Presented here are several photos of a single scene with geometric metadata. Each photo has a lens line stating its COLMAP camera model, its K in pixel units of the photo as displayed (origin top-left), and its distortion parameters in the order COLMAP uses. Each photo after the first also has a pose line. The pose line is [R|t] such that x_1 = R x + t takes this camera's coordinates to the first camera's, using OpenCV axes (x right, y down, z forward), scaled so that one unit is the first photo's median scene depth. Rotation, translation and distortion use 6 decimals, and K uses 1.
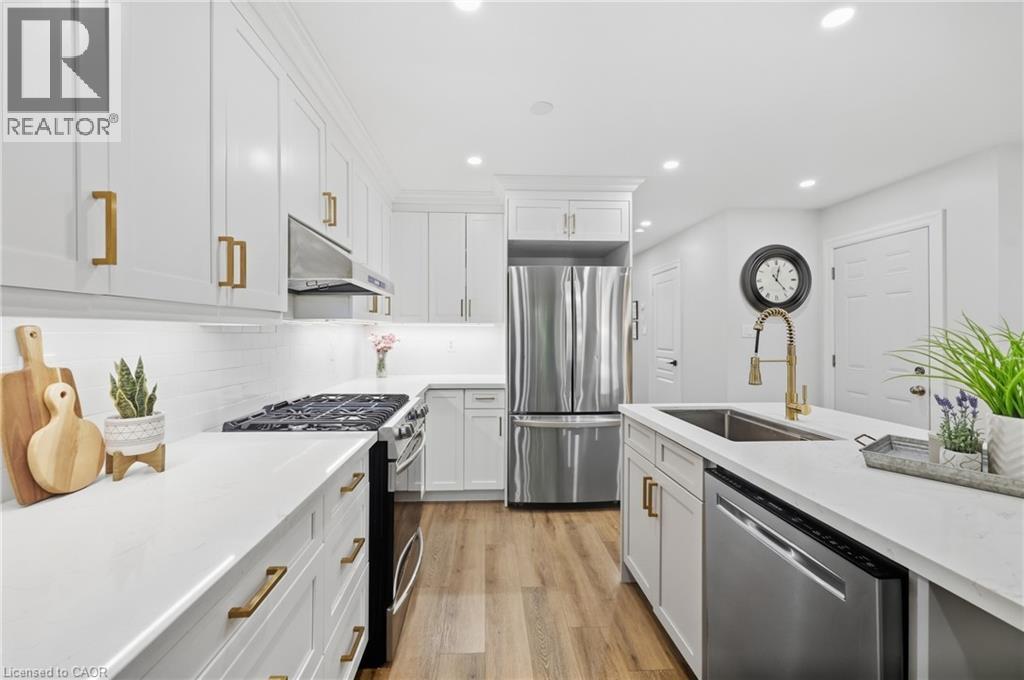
lens RADIAL K [[422.1, 0, 511.6], [0, 422.1, 337.7], [0, 0, 1]] dist [0.002215, 0.000065]
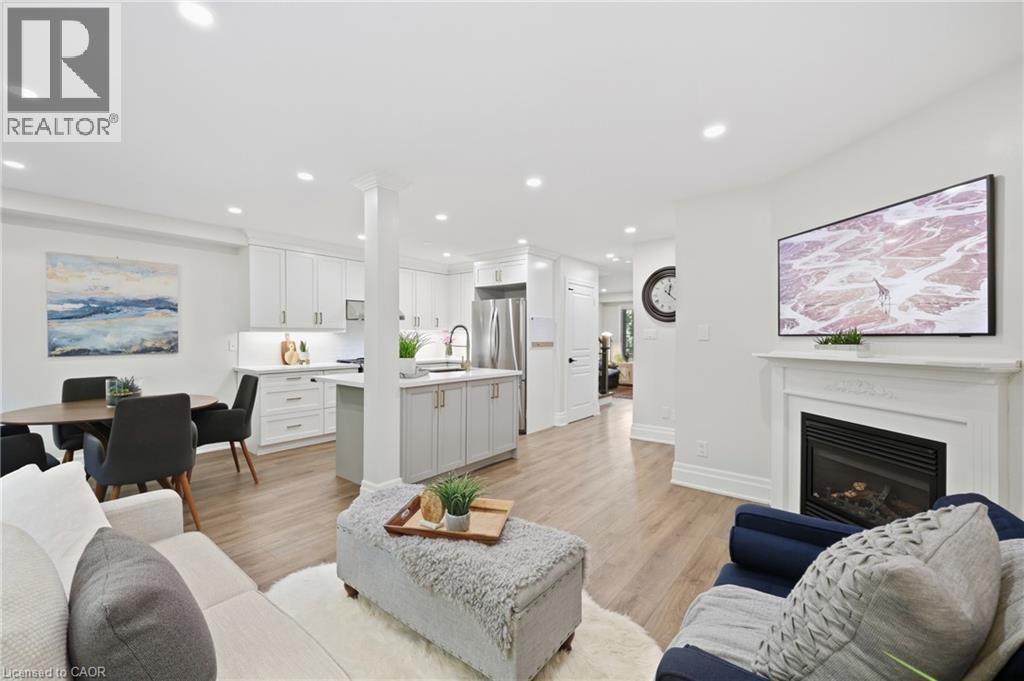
lens RADIAL K [[422.1, 0, 510.2], [0, 422.1, 339.1], [0, 0, 1]] dist [0.002215, 0.000065]
pose [[0.746514, 0.006983, -0.665333, 2.401847], [-0.009811, 0.999952, -0.000513, 0.011181], [0.665298, 0.006910, 0.746546, -0.596676]]
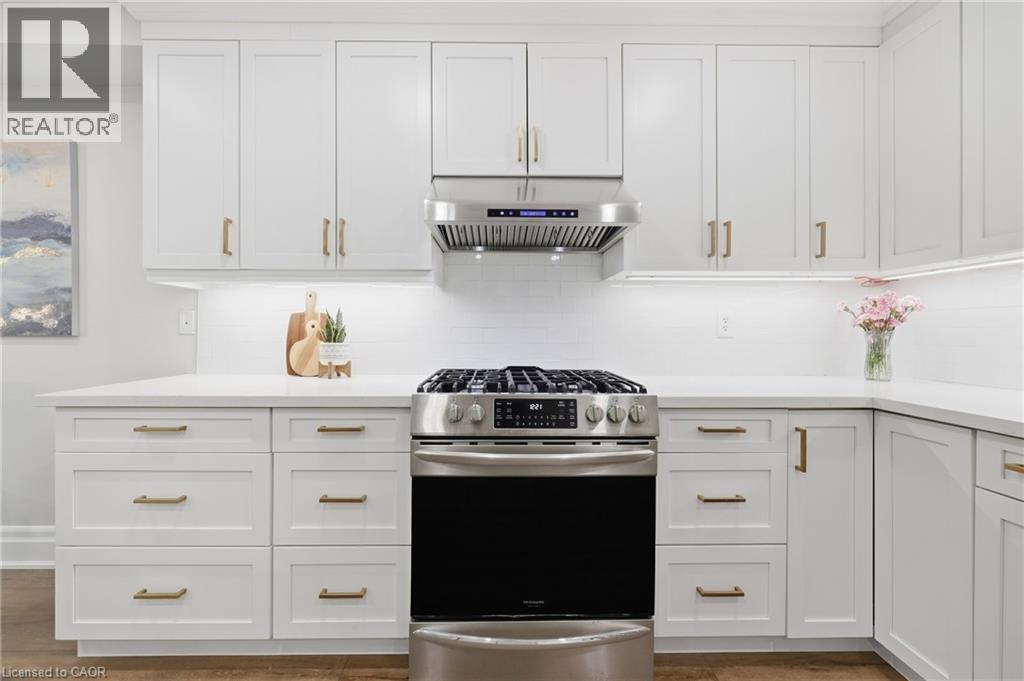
lens RADIAL K [[409.9, 0, 508.7], [0, 409.9, 334.9], [0, 0, 1]] dist [-0.002325, -0.000043]
pose [[-0.045777, 0.003241, -0.998946, 0.418329], [-0.014225, 0.999891, 0.003896, 0.083080], [0.998850, 0.014388, -0.045726, 1.075601]]
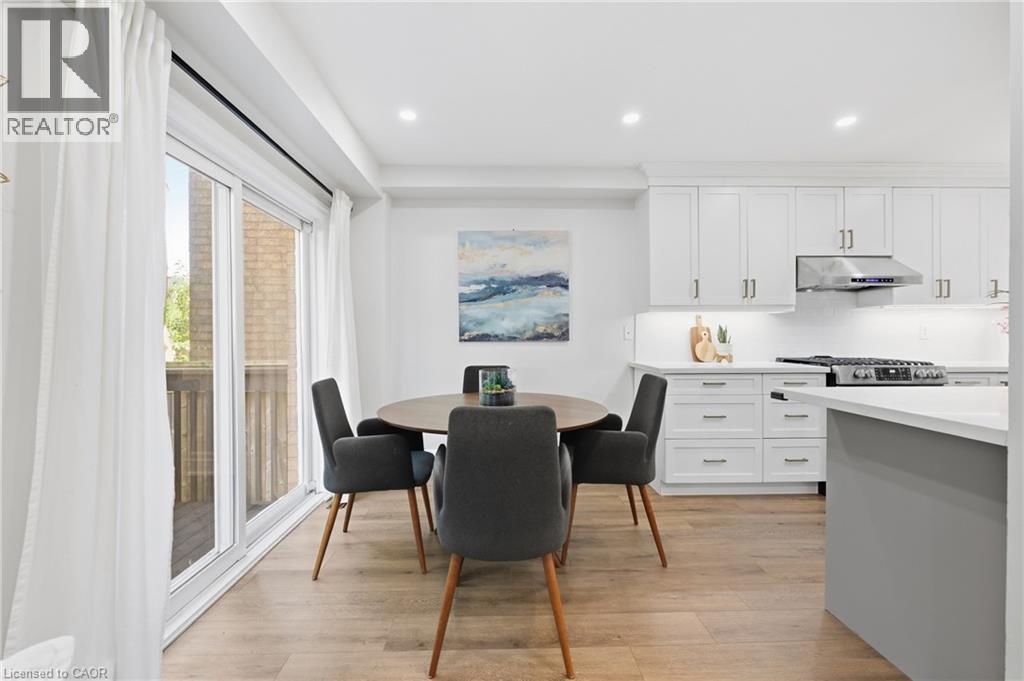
lens RADIAL K [[422.1, 0, 502.0], [0, 422.1, 336.4], [0, 0, 1]] dist [0.002215, 0.000065]
pose [[-0.029815, 0.002639, -0.999552, 1.341582], [-0.008149, 0.999963, 0.002883, 0.083267], [0.999522, 0.008232, -0.029792, -0.310675]]
